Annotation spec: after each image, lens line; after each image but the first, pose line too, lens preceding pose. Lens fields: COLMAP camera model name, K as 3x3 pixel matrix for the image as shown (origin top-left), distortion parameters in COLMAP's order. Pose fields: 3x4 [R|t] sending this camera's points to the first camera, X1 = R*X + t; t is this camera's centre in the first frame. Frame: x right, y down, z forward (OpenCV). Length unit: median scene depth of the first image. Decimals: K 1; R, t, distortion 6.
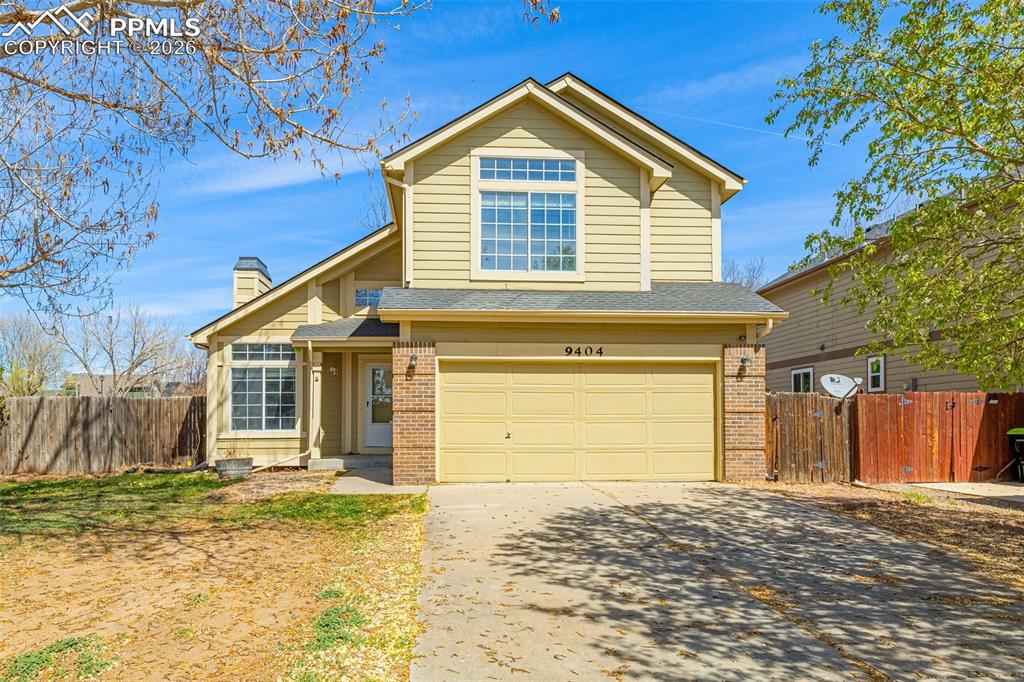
lens RADIAL K [[717.8, 0, 510.6], [0, 717.8, 417.8], [0, 0, 1]] dist [-0.006641, -0.002415]
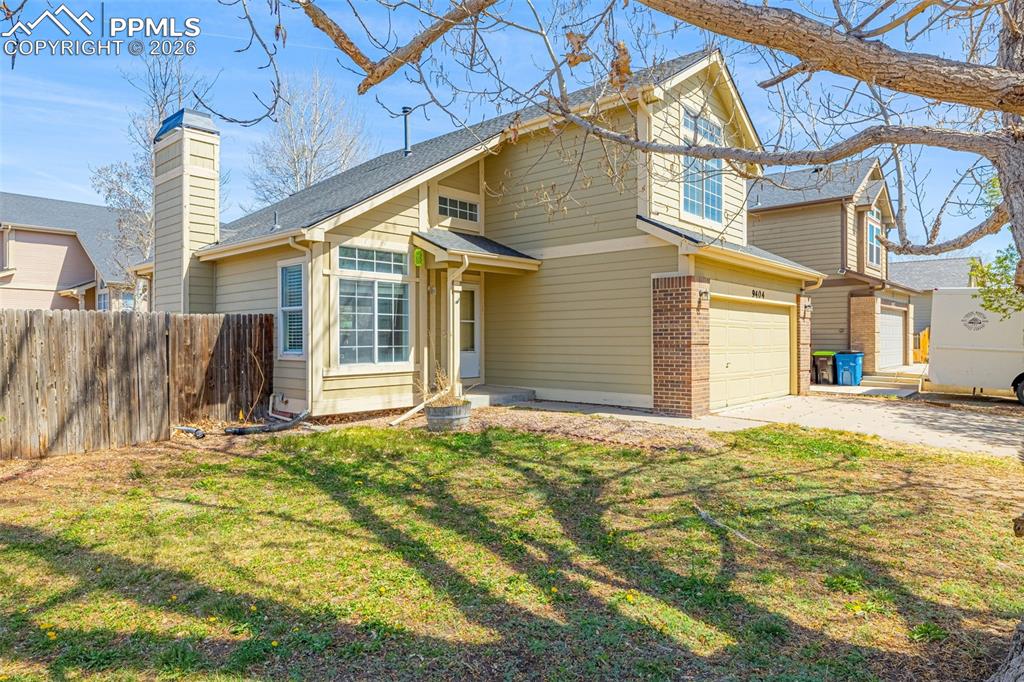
lens RADIAL K [[635.8, 0, 571.3], [0, 635.8, 341.1], [0, 0, 1]] dist [0.002678, 0.000465]
pose [[0.684211, 0.001478, 0.729282, -0.742446], [-0.012202, 0.999881, 0.009421, -0.016262], [-0.729182, -0.015345, 0.684148, 0.410882]]
